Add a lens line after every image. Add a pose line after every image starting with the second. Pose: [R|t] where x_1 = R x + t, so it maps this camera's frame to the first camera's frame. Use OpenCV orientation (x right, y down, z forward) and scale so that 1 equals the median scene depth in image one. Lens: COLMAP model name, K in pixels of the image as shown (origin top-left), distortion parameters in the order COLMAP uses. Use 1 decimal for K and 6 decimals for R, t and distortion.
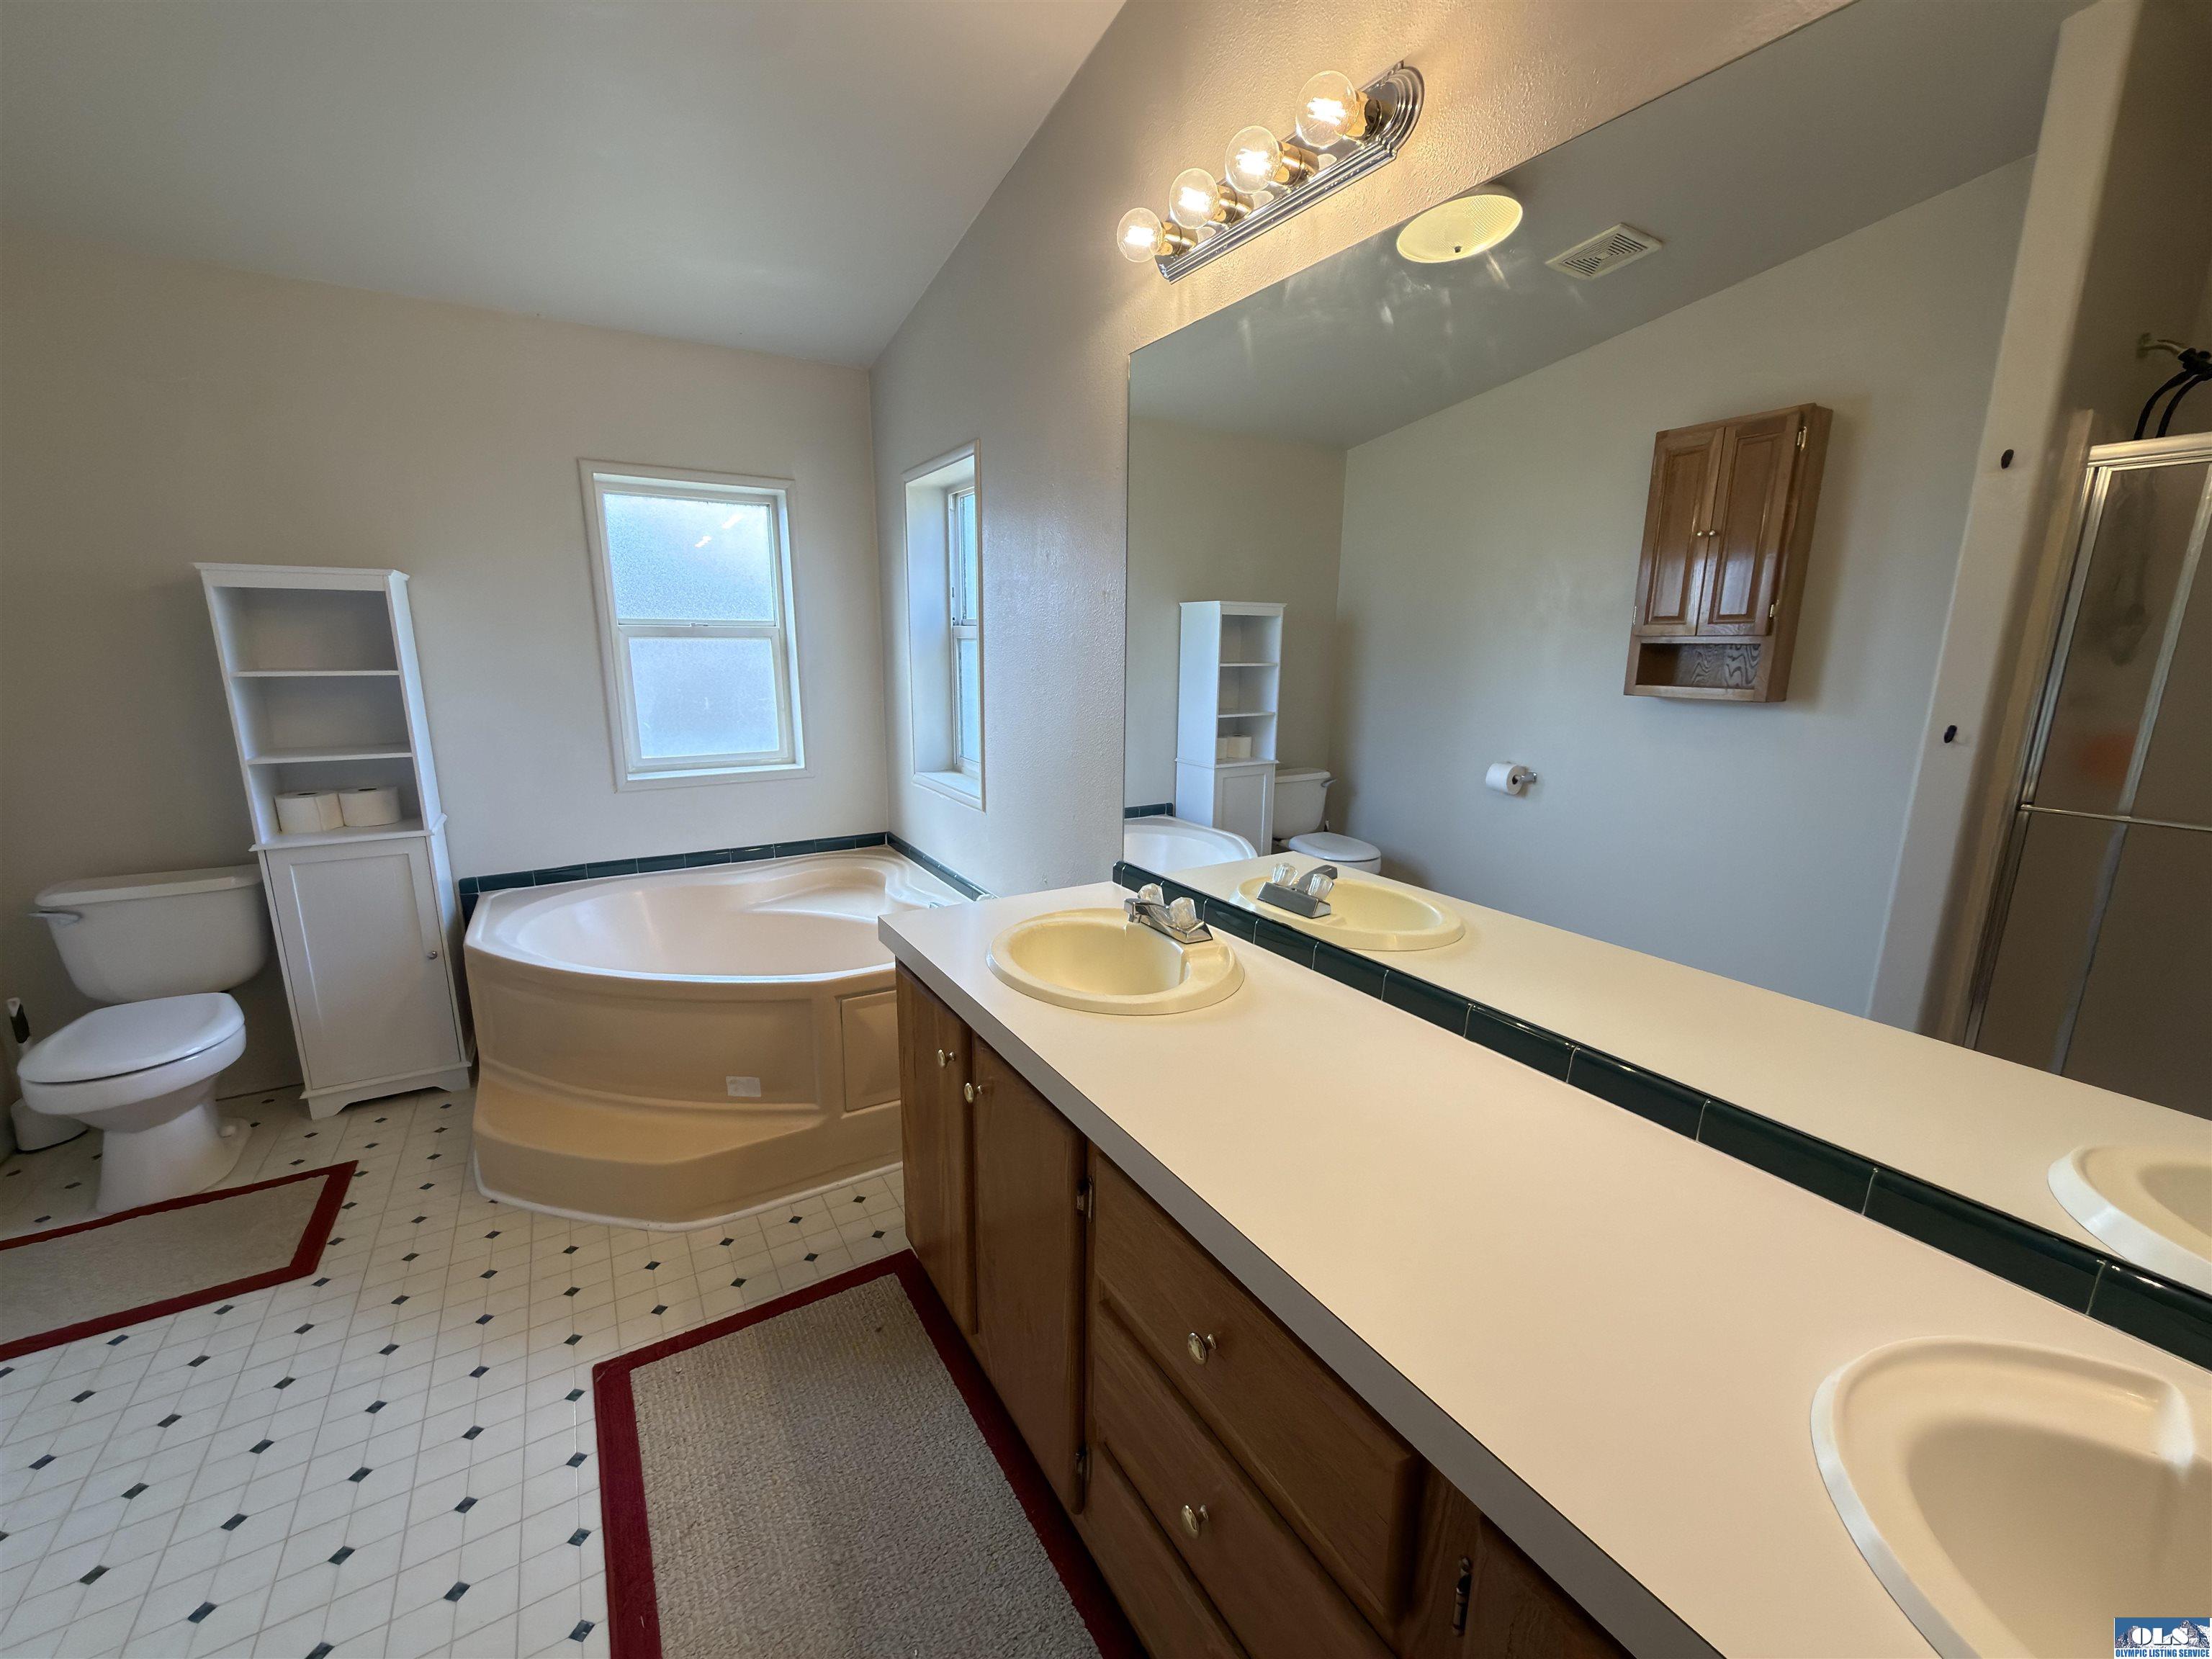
lens RADIAL K [[889.4, 0, 1105.3], [0, 889.4, 826.6], [0, 0, 1]] dist [-0.001569, 0.001500]
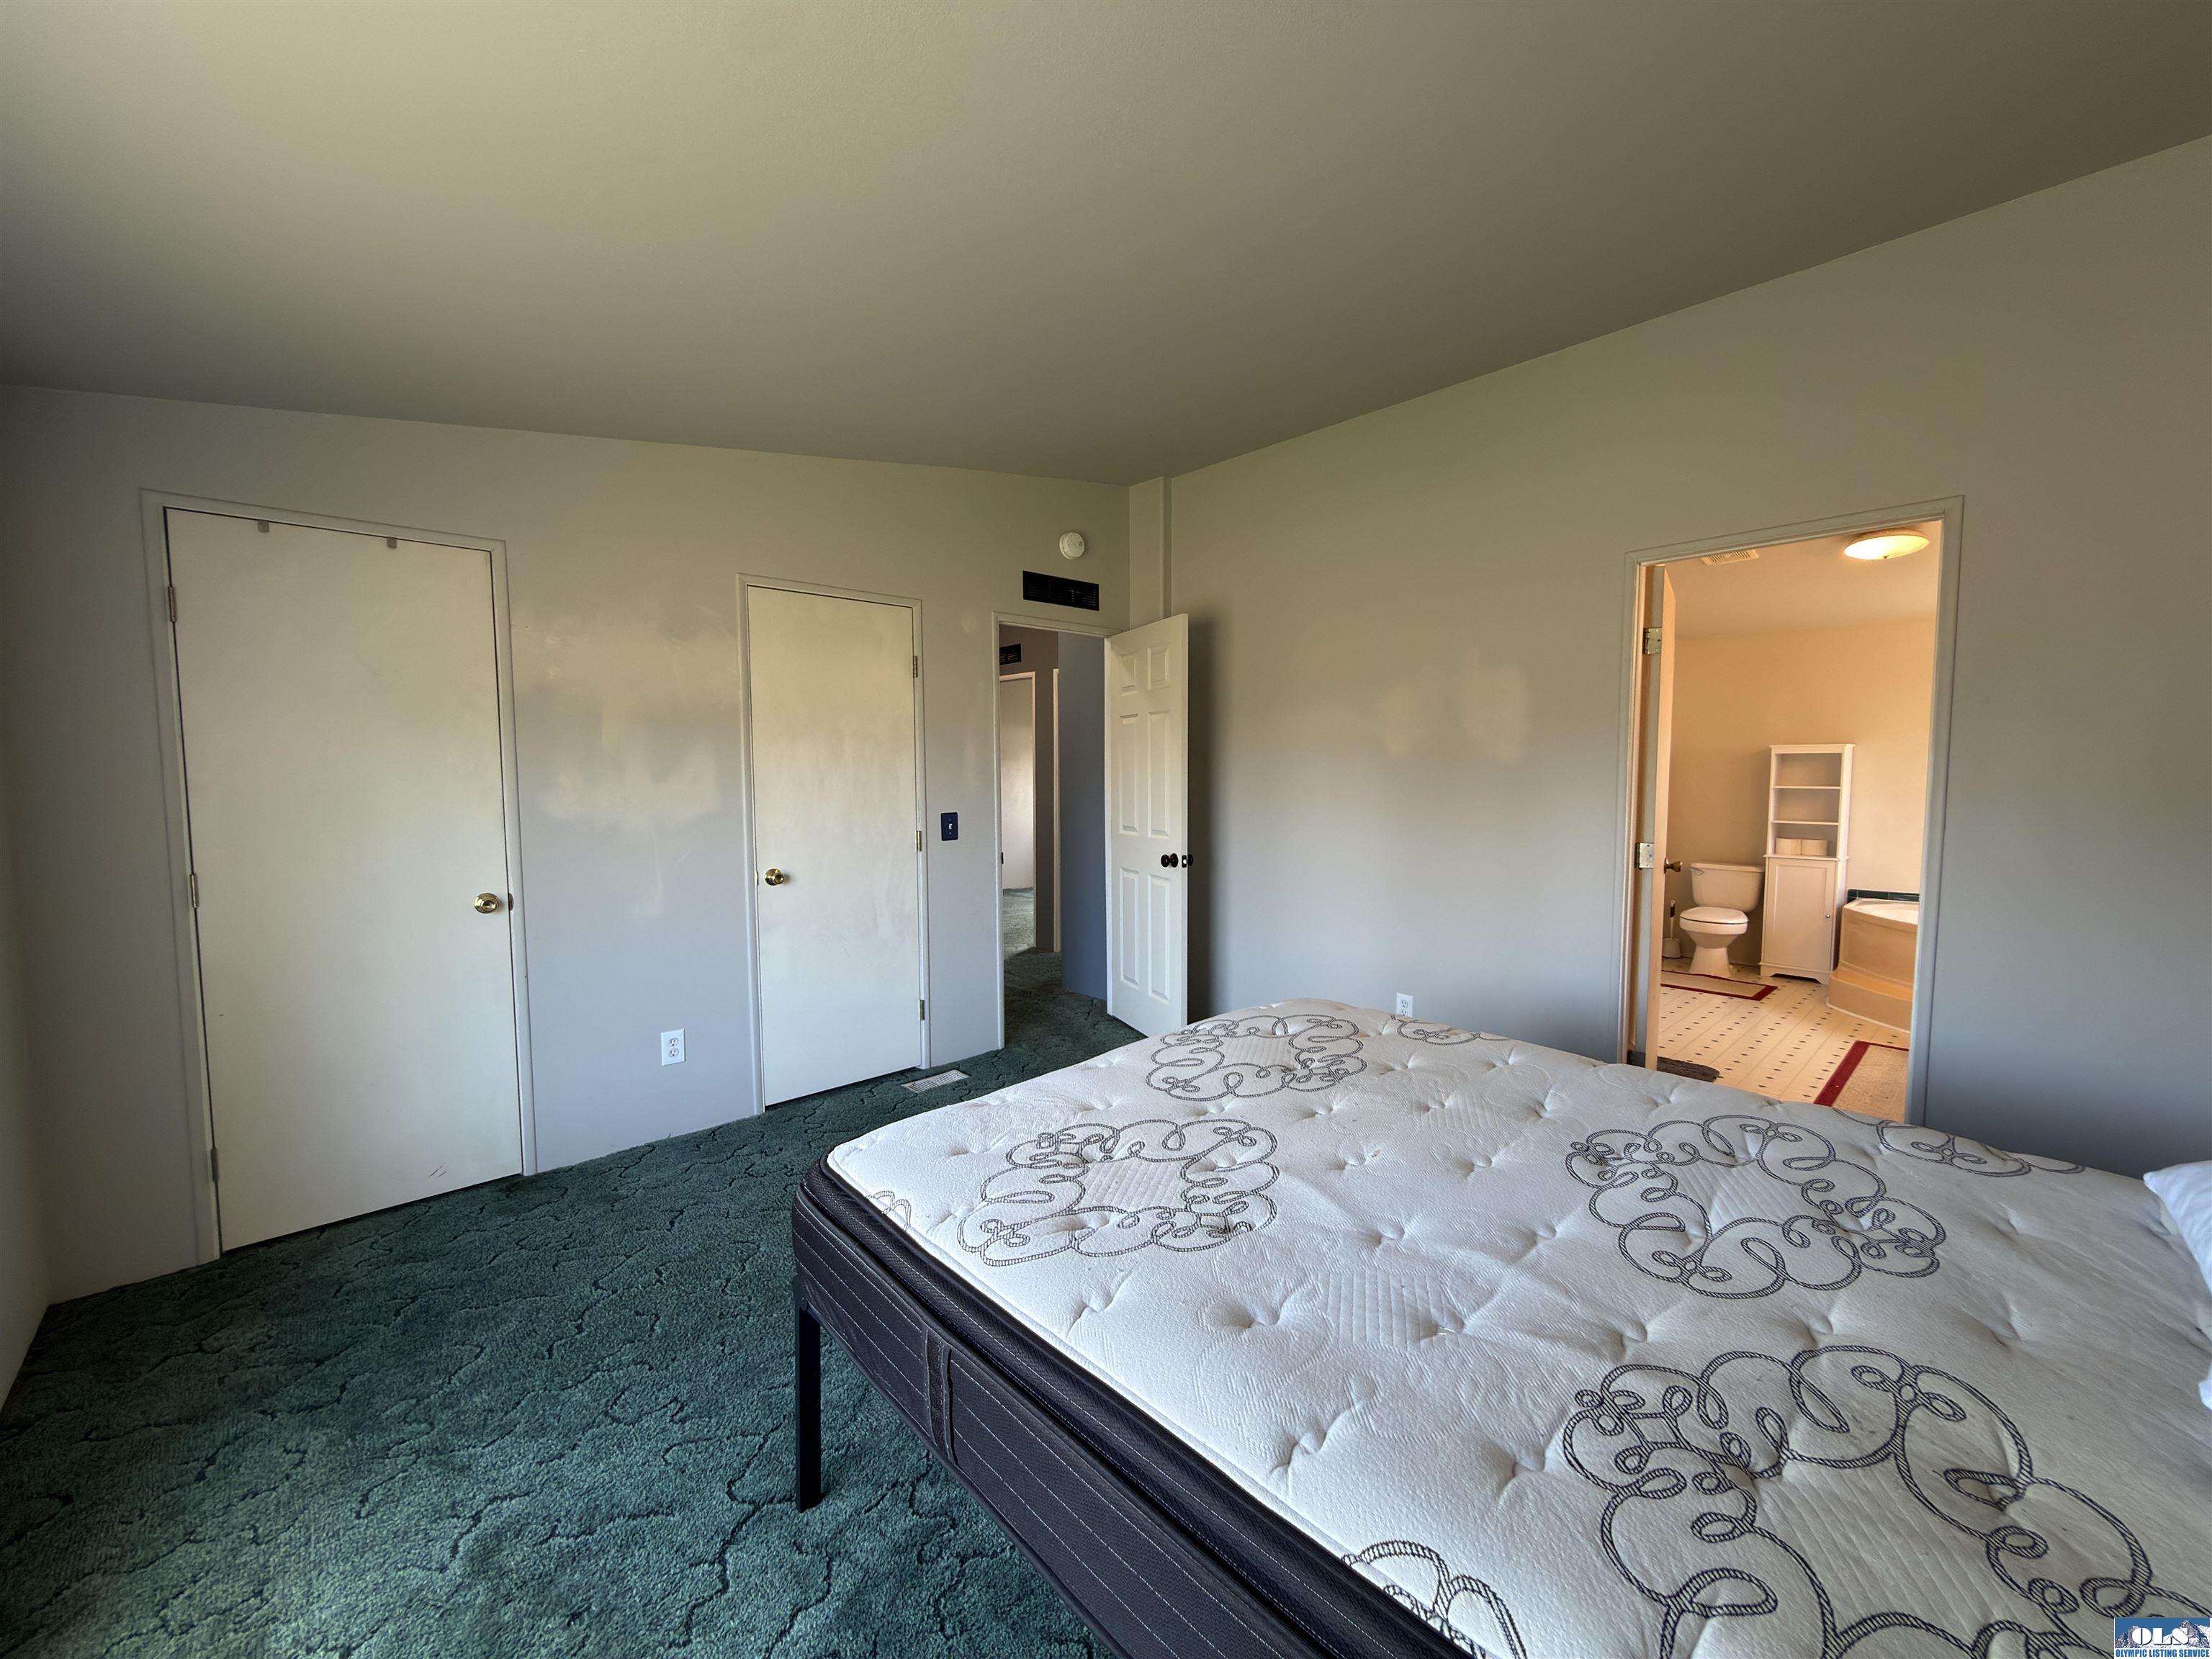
lens RADIAL K [[889.4, 0, 1106.1], [0, 889.4, 829.2], [0, 0, 1]] dist [-0.001569, 0.001500]
pose [[0.207968, 0.057849, -0.976424, 1.036309], [-0.206591, 0.978328, 0.013960, 0.285652], [0.956070, 0.198818, 0.215412, -1.257638]]
